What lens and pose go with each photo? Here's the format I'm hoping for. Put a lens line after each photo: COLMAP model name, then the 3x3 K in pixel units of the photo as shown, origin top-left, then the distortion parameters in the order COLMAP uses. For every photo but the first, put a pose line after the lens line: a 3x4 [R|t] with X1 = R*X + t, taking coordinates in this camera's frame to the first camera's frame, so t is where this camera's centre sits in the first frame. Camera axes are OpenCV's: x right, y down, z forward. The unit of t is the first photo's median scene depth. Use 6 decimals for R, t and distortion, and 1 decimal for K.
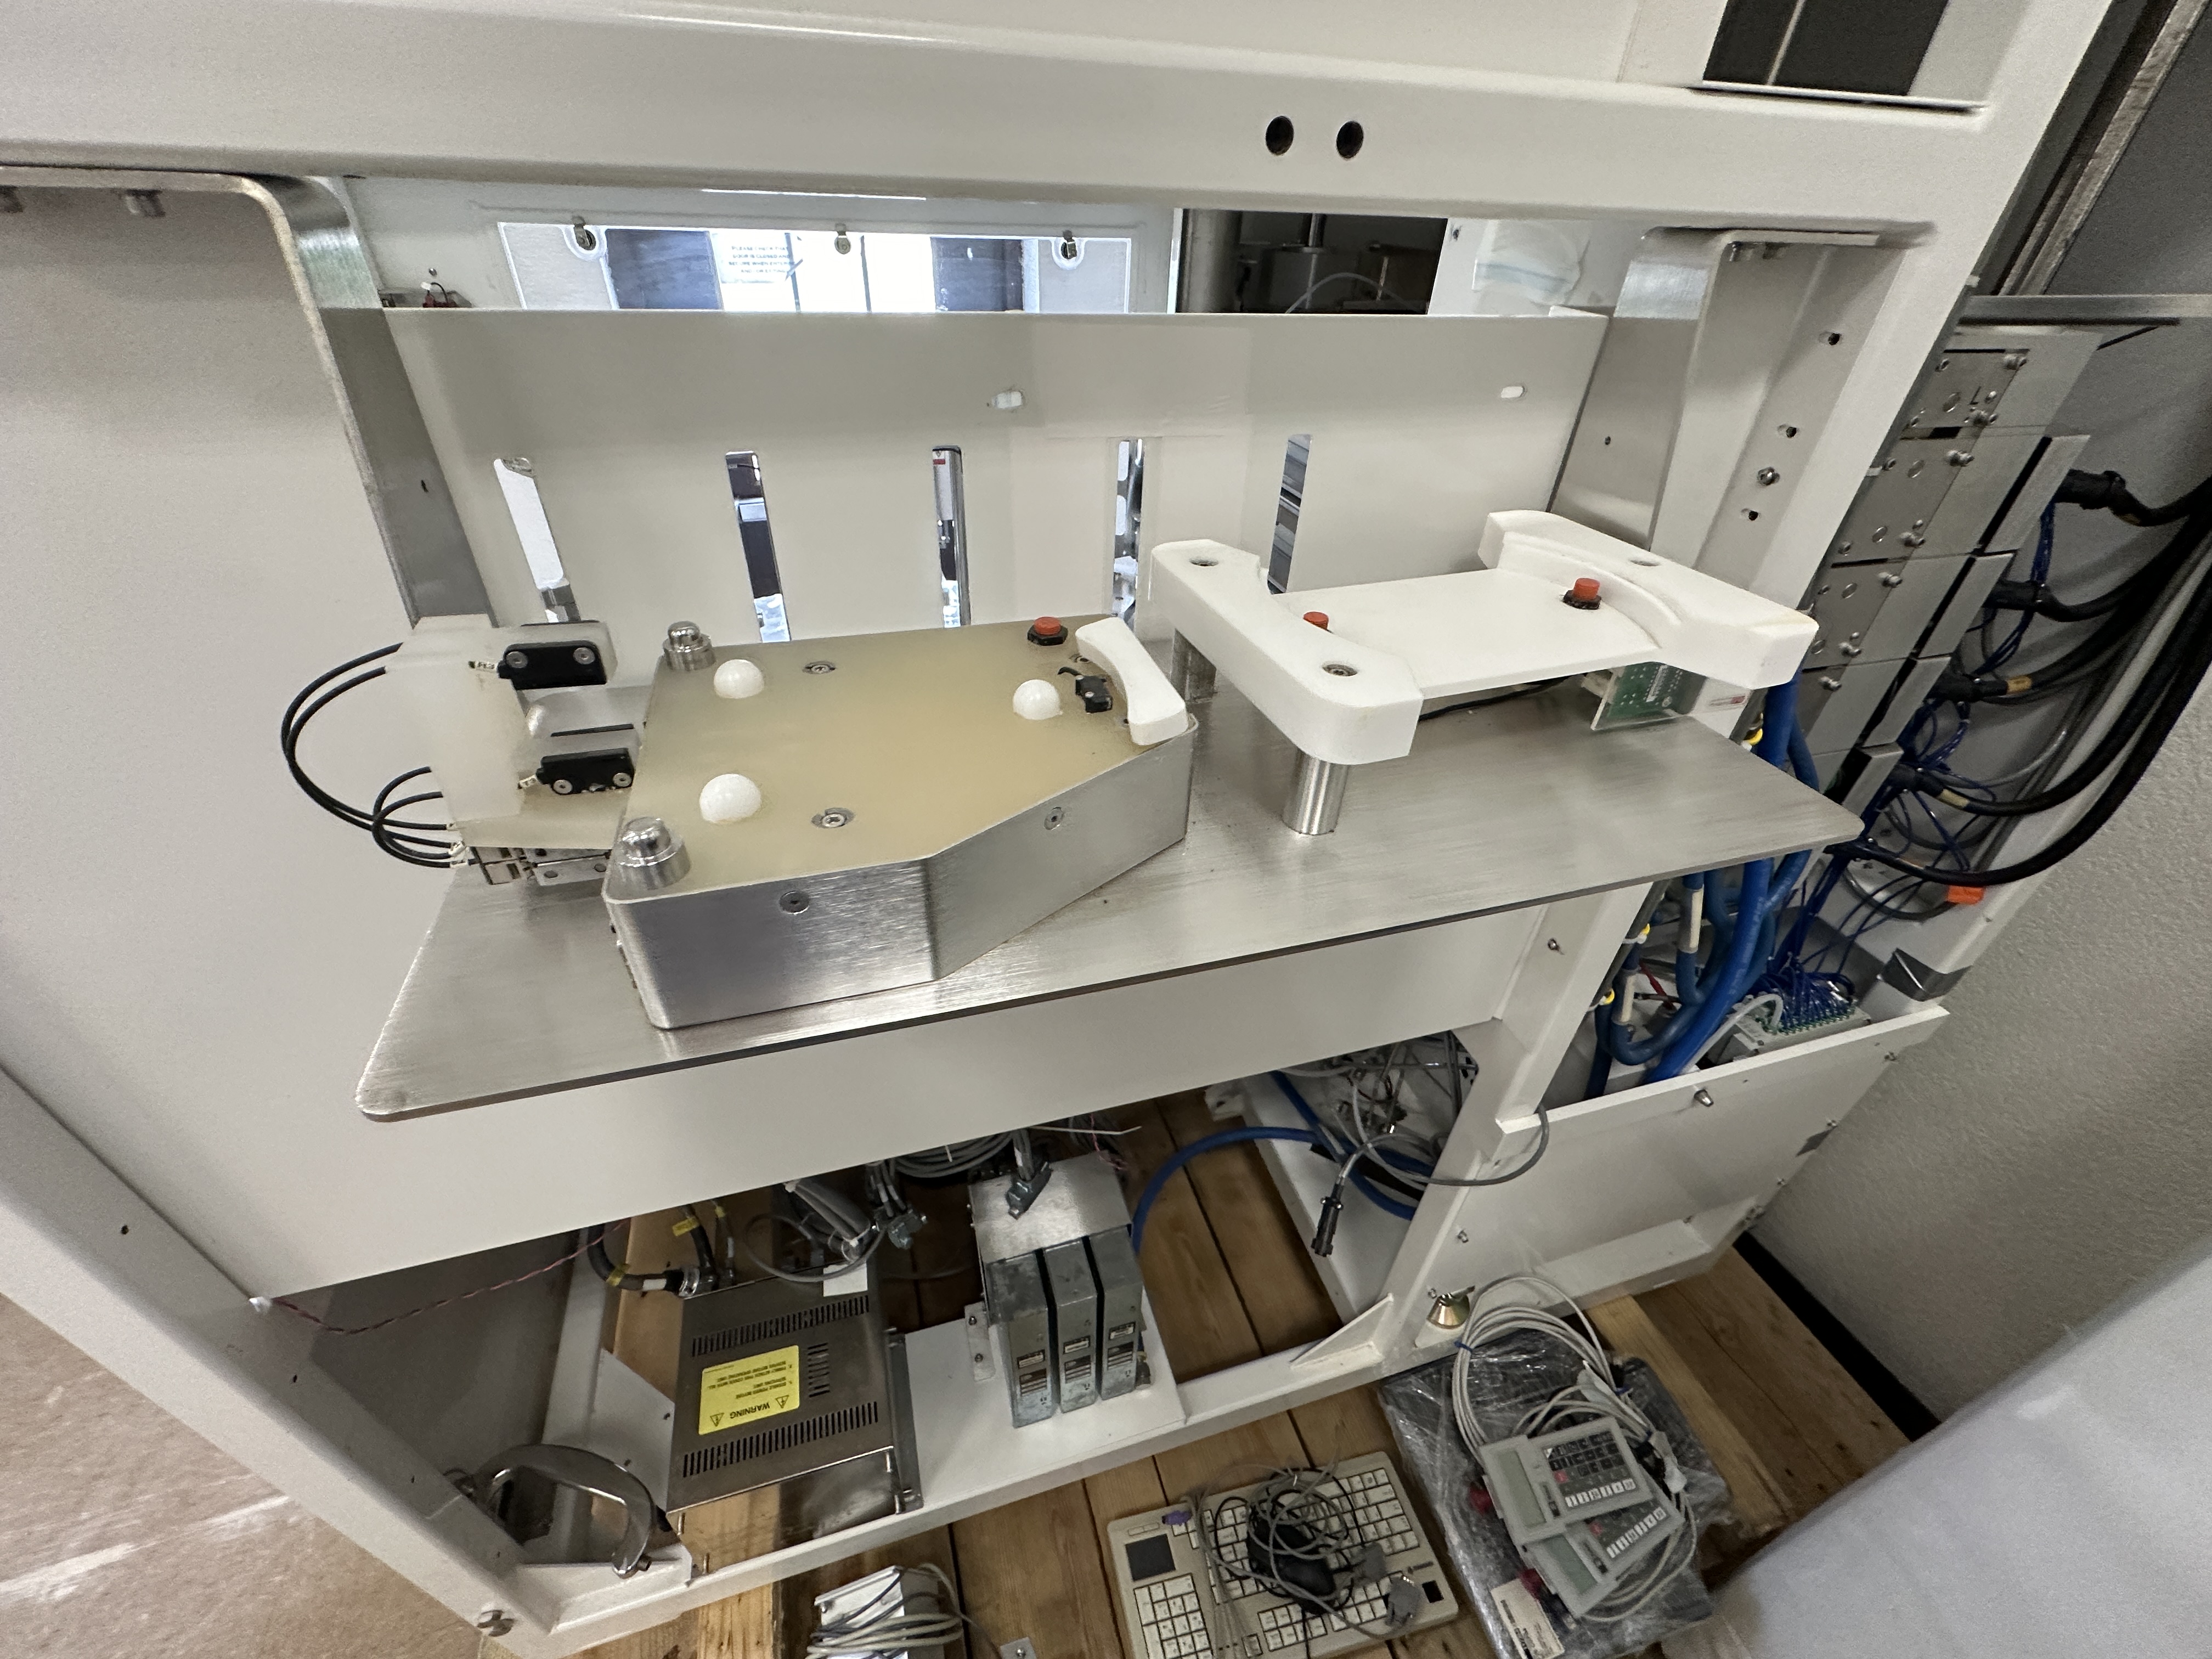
lens RADIAL K [[887.5, 0, 1097.1], [0, 887.5, 826.8], [0, 0, 1]] dist [-0.003660, 0.001527]
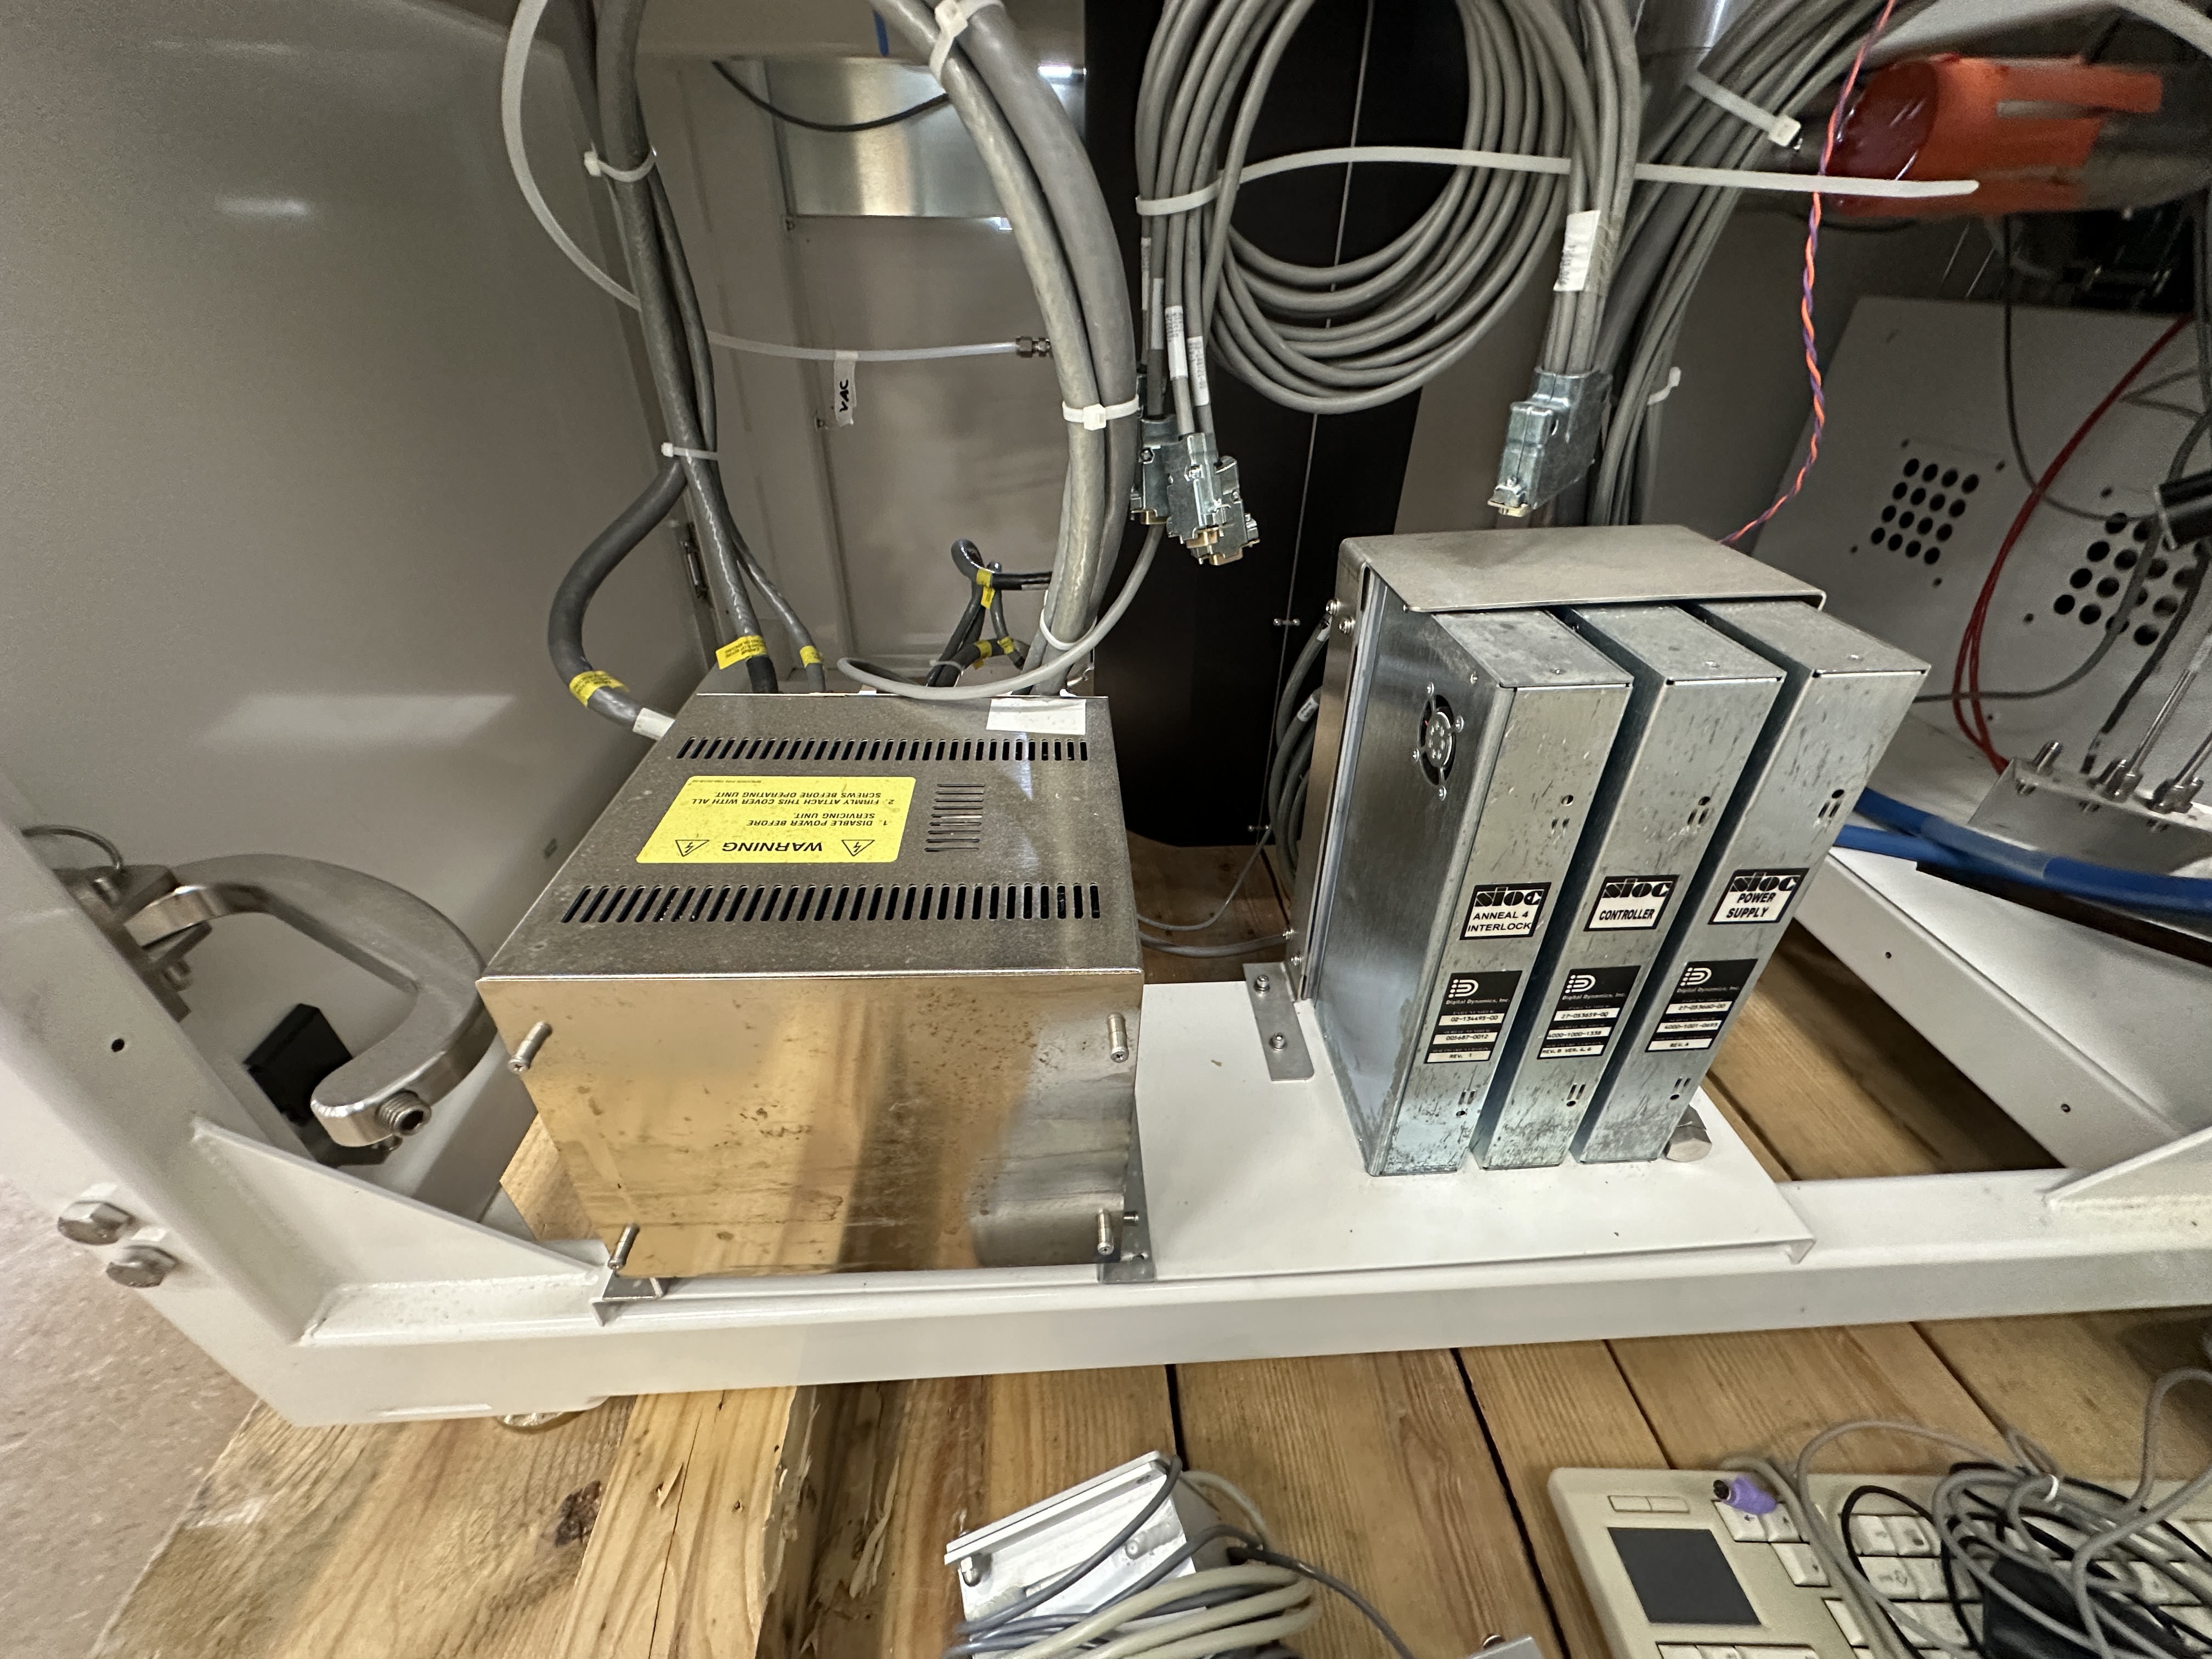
lens RADIAL K [[887.5, 0, 1110.5], [0, 887.5, 834.7], [0, 0, 1]] dist [-0.003660, 0.001527]
pose [[0.974479, 0.109809, -0.195786, -0.162385], [-0.118475, 0.992406, -0.033077, 0.592382], [0.190667, 0.055428, 0.980089, 0.598814]]
